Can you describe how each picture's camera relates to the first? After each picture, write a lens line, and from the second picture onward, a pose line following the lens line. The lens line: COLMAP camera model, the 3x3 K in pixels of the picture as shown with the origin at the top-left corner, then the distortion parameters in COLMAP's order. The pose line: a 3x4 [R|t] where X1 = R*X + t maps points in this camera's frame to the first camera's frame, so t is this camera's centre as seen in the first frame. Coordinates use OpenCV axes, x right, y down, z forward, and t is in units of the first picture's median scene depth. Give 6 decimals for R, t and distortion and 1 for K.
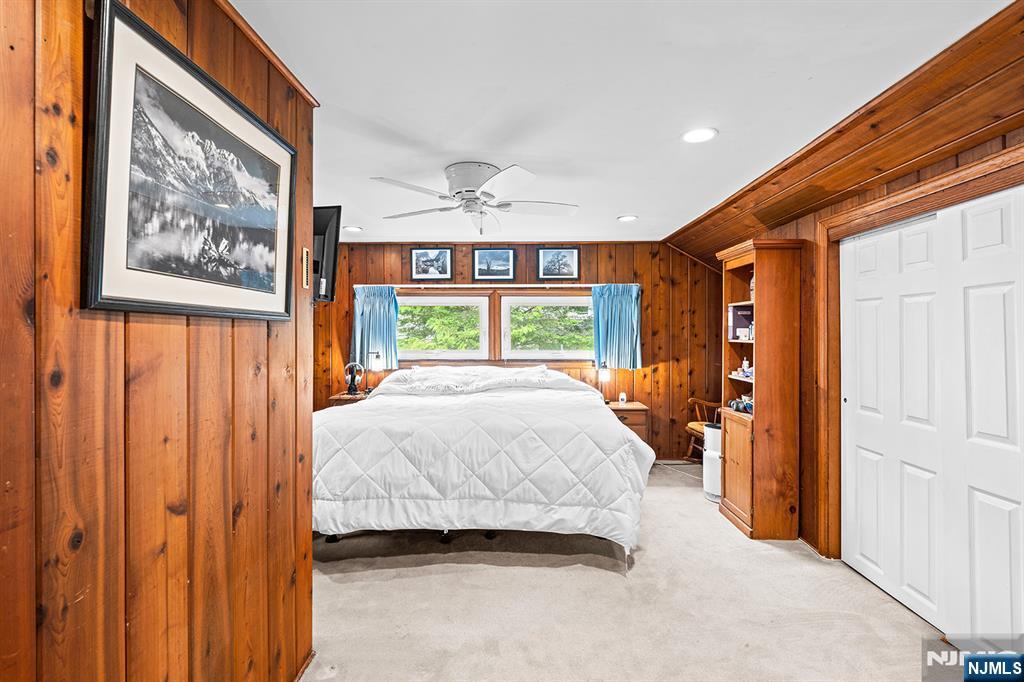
lens RADIAL K [[467.3, 0, 501.3], [0, 467.3, 336.7], [0, 0, 1]] dist [-0.007219, 0.002562]
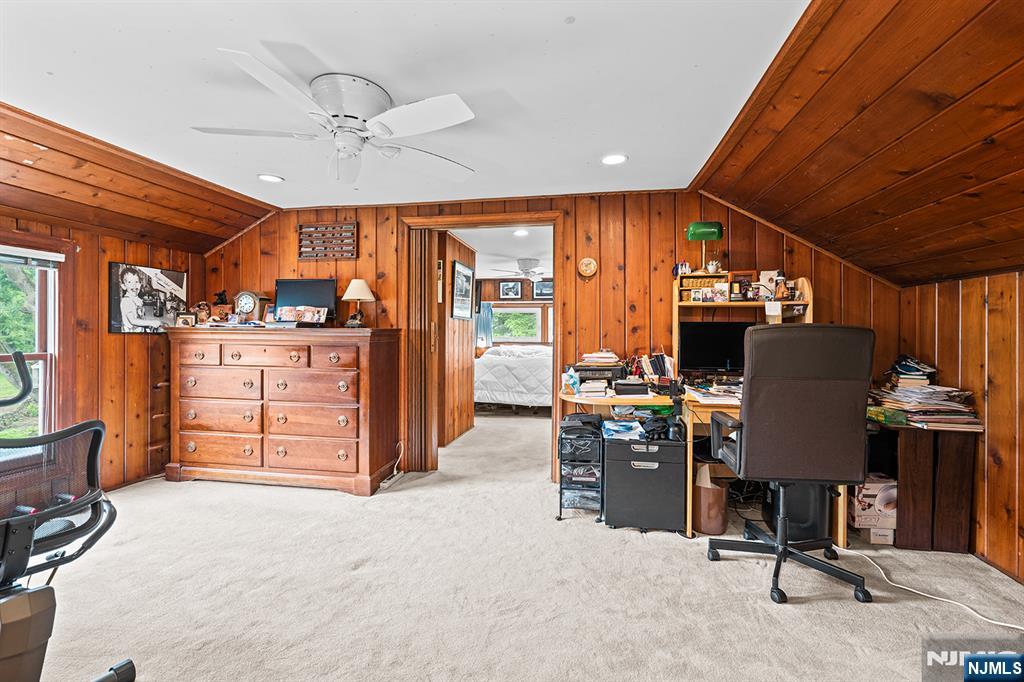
lens RADIAL K [[467.3, 0, 515.0], [0, 467.3, 333.4], [0, 0, 1]] dist [-0.007219, 0.002562]
pose [[0.991663, 0.004273, -0.128784, 0.107726], [-0.005613, 0.999934, -0.010049, 0.034080], [0.128733, 0.010689, 0.991622, -0.833139]]
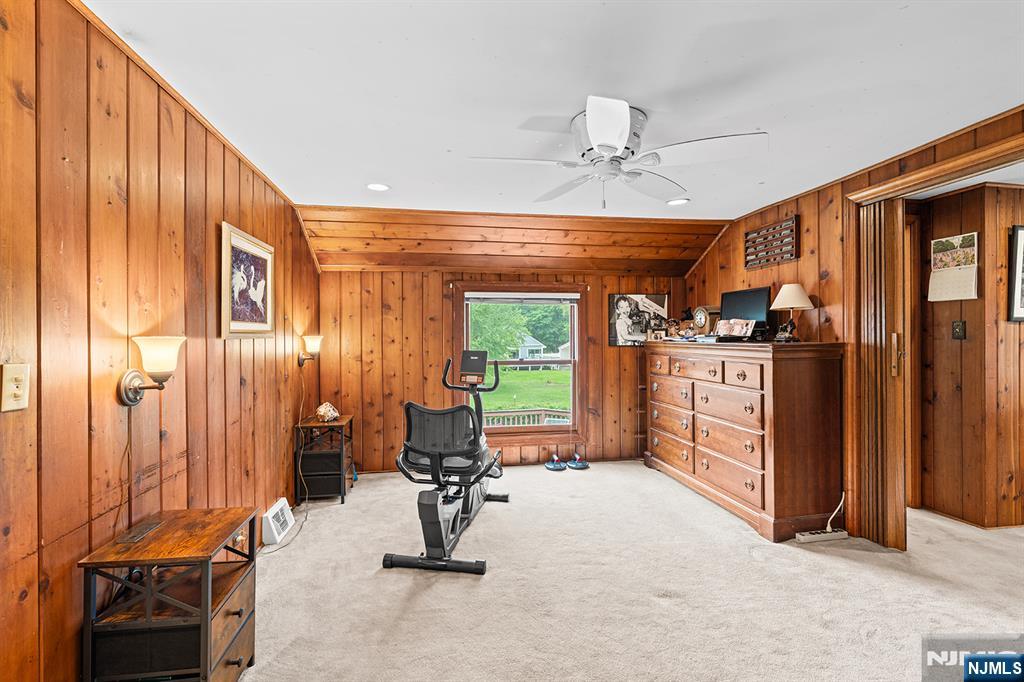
lens RADIAL K [[467.3, 0, 512.1], [0, 467.3, 339.6], [0, 0, 1]] dist [-0.007219, 0.002562]
pose [[0.195880, 0.002997, -0.980623, 0.321313], [-0.003805, 0.999990, 0.002296, 0.015114], [0.980621, 0.003281, 0.195889, -0.599823]]
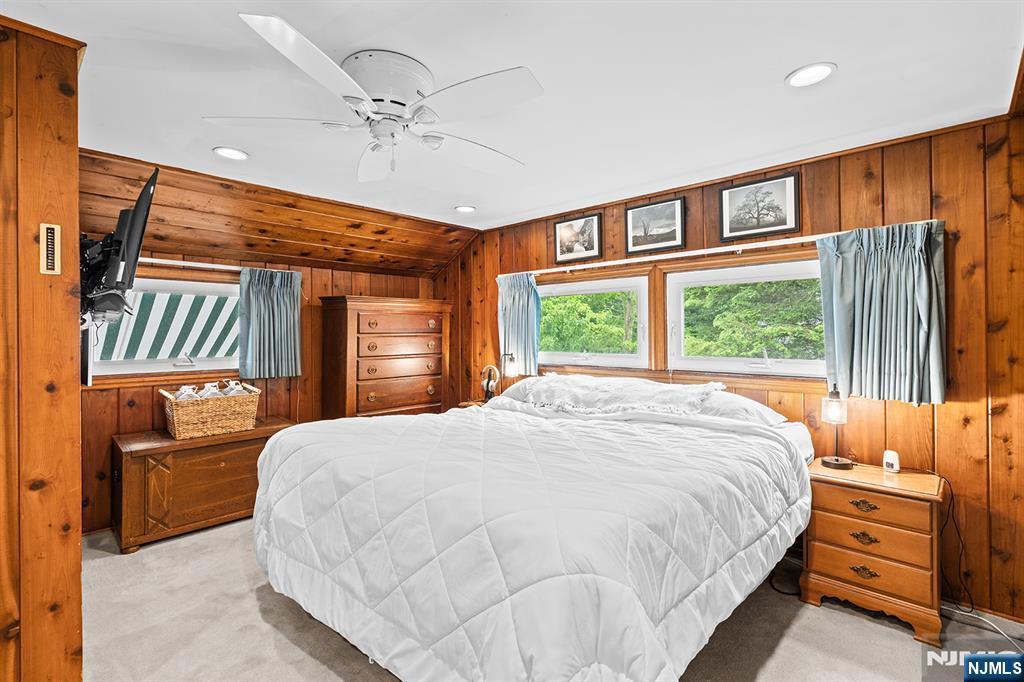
lens RADIAL K [[467.3, 0, 518.7], [0, 467.3, 332.0], [0, 0, 1]] dist [-0.007219, 0.002562]
pose [[0.750912, -0.006708, -0.660369, 0.279236], [0.000090, 0.999949, -0.010055, 0.002525], [0.660403, 0.007491, 0.750874, 0.372636]]
